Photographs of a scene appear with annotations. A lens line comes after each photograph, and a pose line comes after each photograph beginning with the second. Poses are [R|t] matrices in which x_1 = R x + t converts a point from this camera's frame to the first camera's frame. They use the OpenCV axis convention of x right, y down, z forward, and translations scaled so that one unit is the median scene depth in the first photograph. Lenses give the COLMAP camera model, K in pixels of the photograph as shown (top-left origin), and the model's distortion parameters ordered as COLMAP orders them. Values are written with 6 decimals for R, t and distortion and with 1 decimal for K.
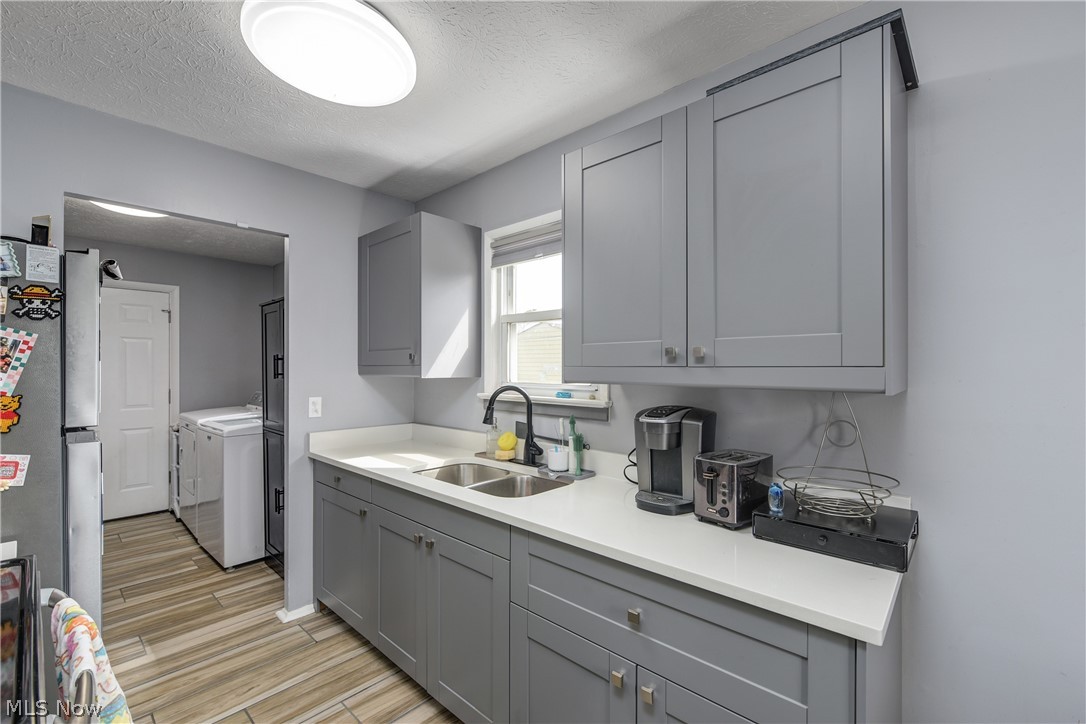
lens RADIAL K [[450.4, 0, 546.9], [0, 450.4, 366.7], [0, 0, 1]] dist [-0.007737, 0.000788]
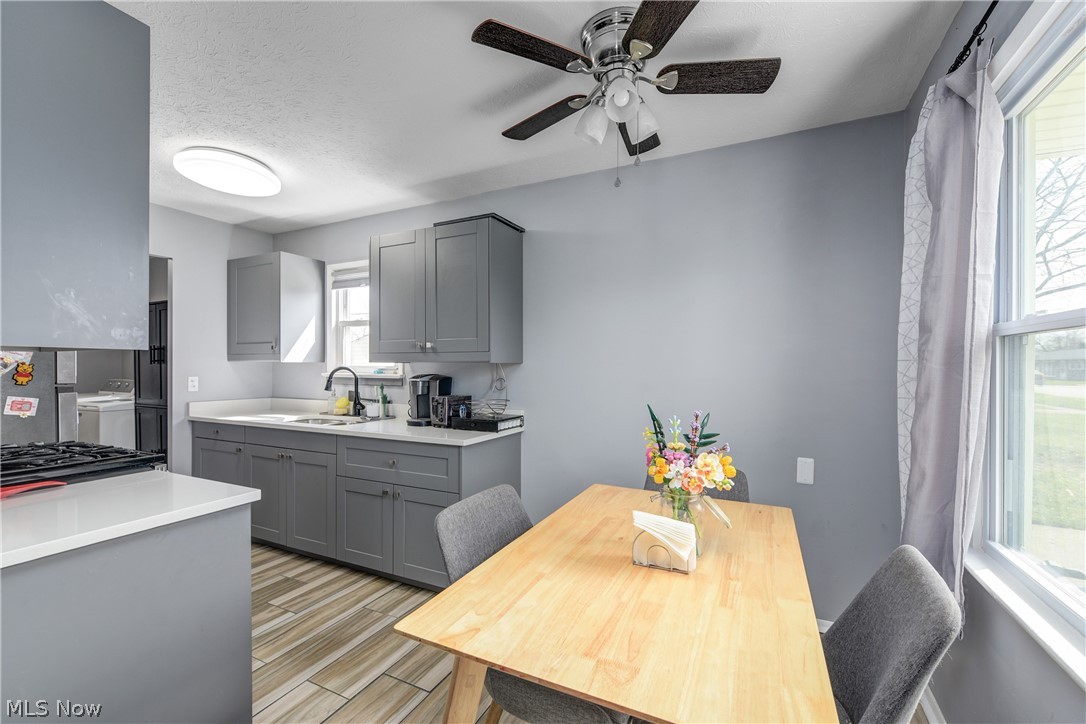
lens RADIAL K [[450.4, 0, 546.0], [0, 450.4, 365.6], [0, 0, 1]] dist [-0.007737, 0.000788]
pose [[0.959715, 0.001927, 0.280968, 0.159584], [-0.002211, 0.999997, 0.000693, 0.035372], [-0.280966, -0.001286, 0.959717, -0.725079]]
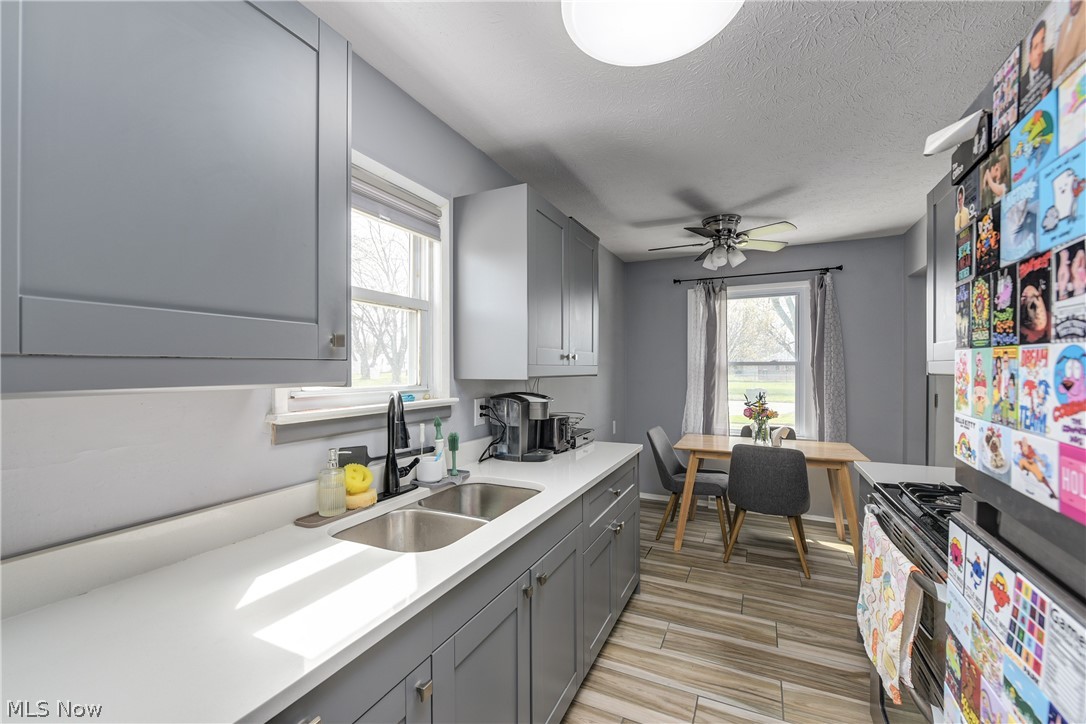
lens RADIAL K [[450.4, 0, 546.6], [0, 450.4, 370.7], [0, 0, 1]] dist [-0.007737, 0.000788]
pose [[-0.279899, -0.007886, 0.959997, -0.835789], [-0.002341, 0.999969, 0.007532, 0.004035], [-0.960027, -0.000139, -0.279909, 0.967548]]
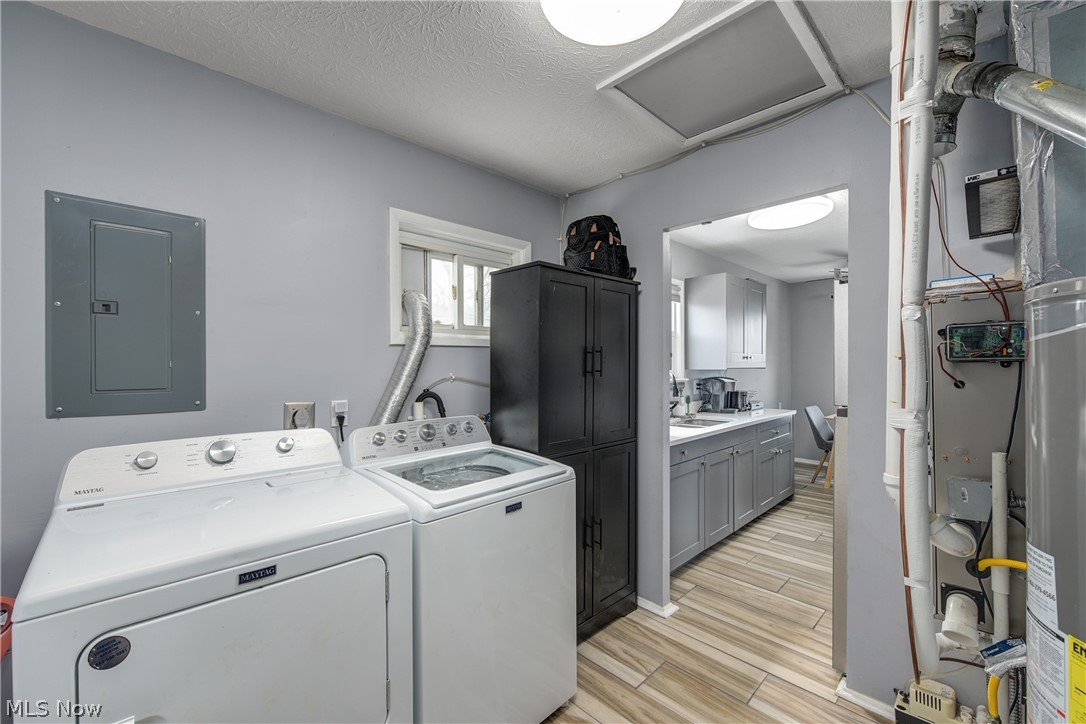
lens RADIAL K [[429.0, 0, 549.2], [0, 429.0, 363.2], [0, 0, 1]] dist [-0.006707, -0.001383]
pose [[0.077177, 0.000517, 0.997017, -1.736988], [-0.000822, 1.000000, -0.000455, 0.004389], [-0.997017, -0.000785, 0.077178, 1.328888]]
